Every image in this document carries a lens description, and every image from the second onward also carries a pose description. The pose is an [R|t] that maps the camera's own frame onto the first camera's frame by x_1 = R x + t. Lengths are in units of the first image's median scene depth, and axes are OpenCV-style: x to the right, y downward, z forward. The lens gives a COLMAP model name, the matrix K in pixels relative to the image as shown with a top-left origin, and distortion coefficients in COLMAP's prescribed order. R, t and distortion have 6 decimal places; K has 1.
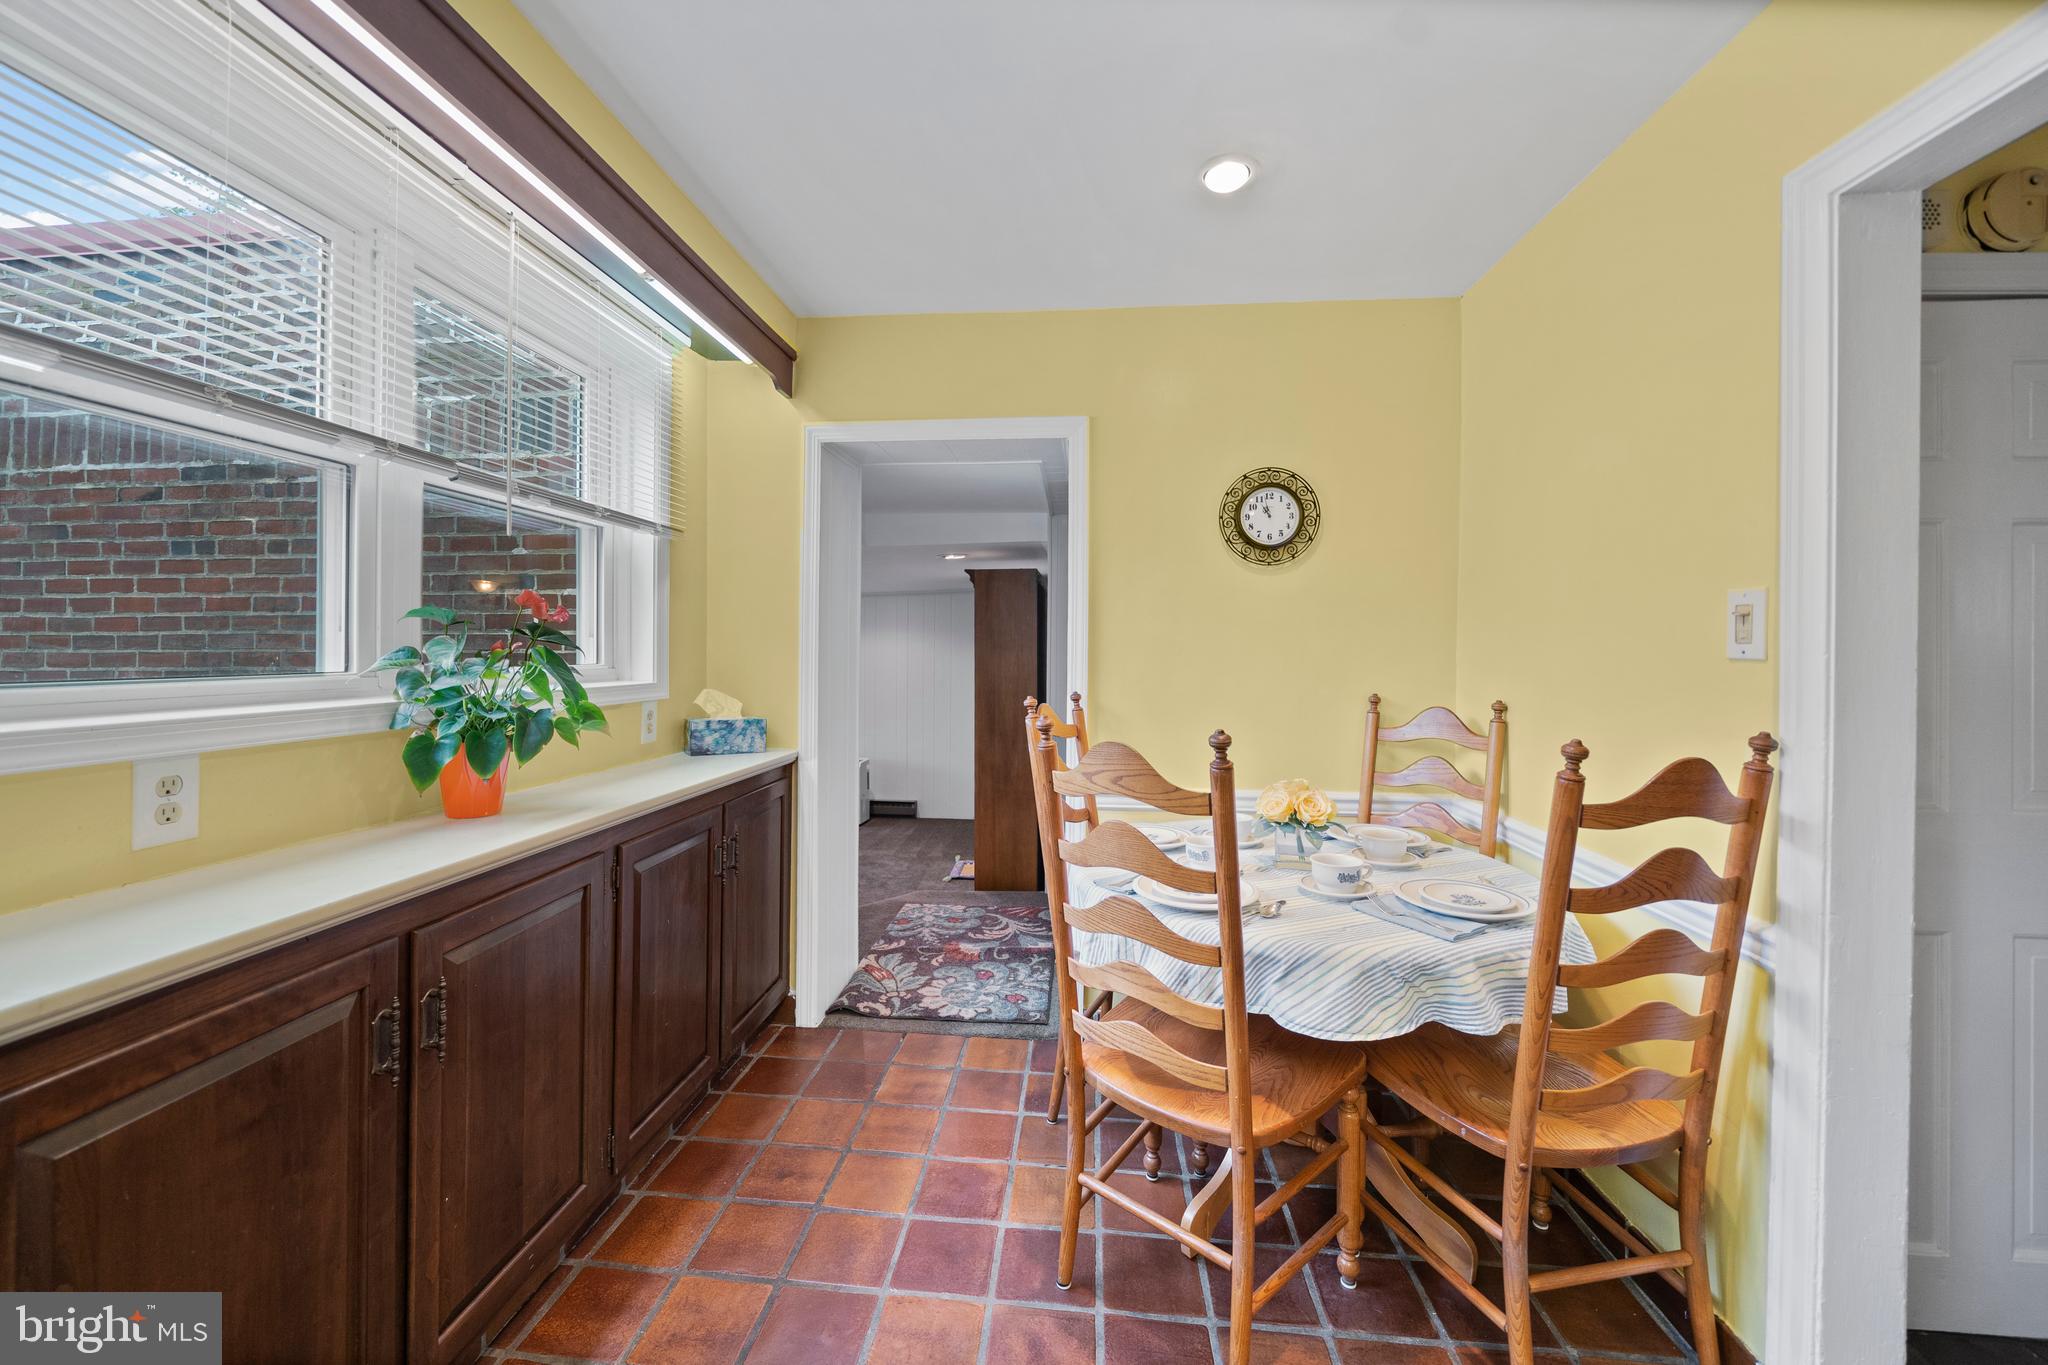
lens RADIAL K [[785.1, 0, 1017.4], [0, 785.1, 649.6], [0, 0, 1]] dist [-0.001476, -0.000086]
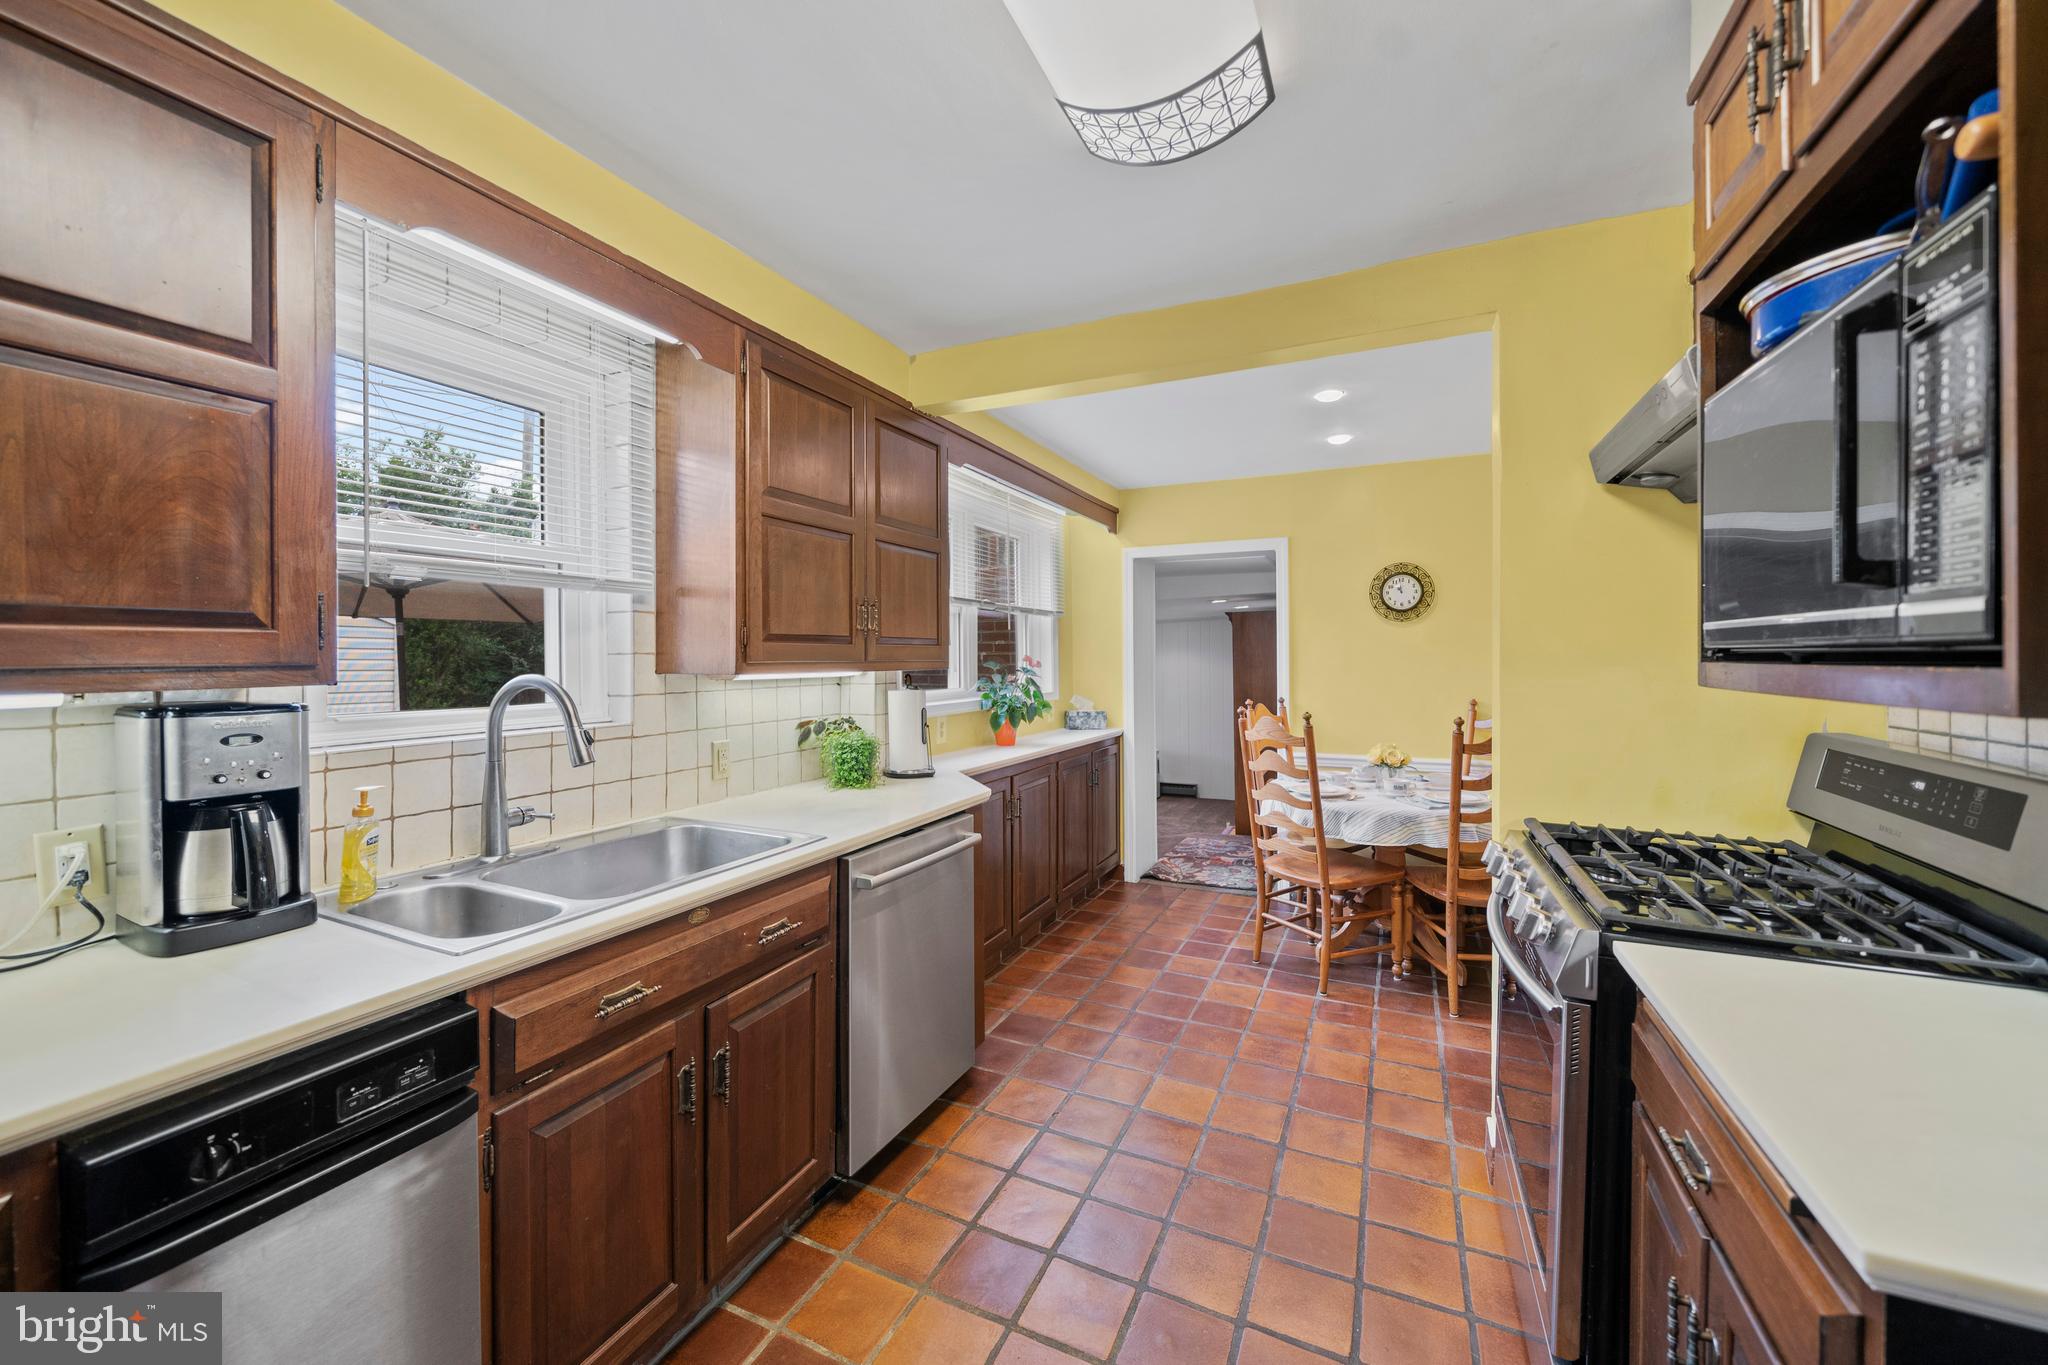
lens RADIAL K [[785.1, 0, 1017.4], [0, 785.1, 649.6], [0, 0, 1]] dist [-0.001476, -0.000086]
pose [[0.936484, -0.016298, -0.350332, 0.138853], [0.014033, 0.999861, -0.009005, -0.044288], [0.350430, 0.003517, 0.936582, -0.839893]]
